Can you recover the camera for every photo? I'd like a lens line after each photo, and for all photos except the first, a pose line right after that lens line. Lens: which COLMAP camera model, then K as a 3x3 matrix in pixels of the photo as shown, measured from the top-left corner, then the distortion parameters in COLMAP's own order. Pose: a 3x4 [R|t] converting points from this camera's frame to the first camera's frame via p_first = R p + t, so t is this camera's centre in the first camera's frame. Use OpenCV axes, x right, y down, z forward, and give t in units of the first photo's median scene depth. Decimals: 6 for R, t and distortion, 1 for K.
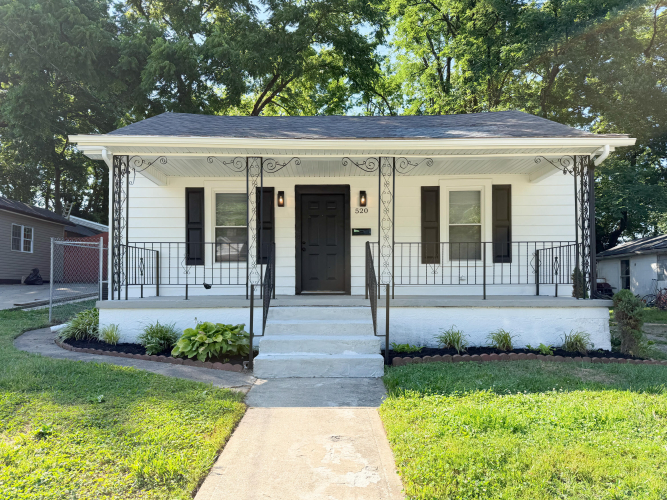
lens RADIAL K [[416.3, 0, 332.7], [0, 416.3, 272.1], [0, 0, 1]] dist [0.060896, 0.000124]
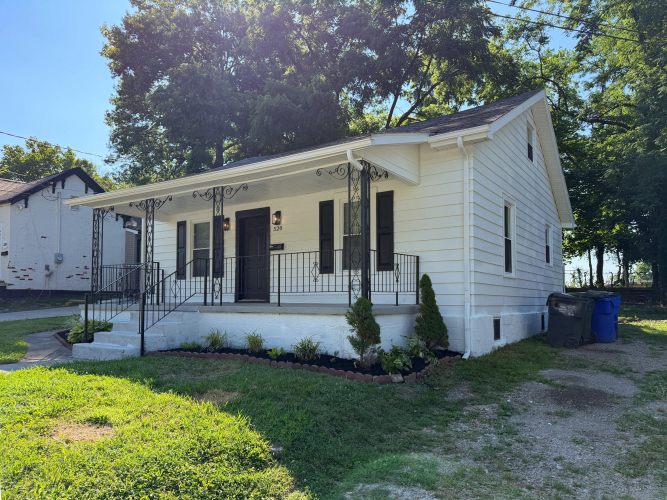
lens RADIAL K [[484.3, 0, 333.5], [0, 484.3, 250.0], [0, 0, 1]] dist [0.058073, -0.002816]
pose [[0.821711, -0.054450, -0.567298, 0.943675], [0.024784, 0.997898, -0.059881, -0.005458], [0.569365, 0.035145, 0.821333, 0.002234]]
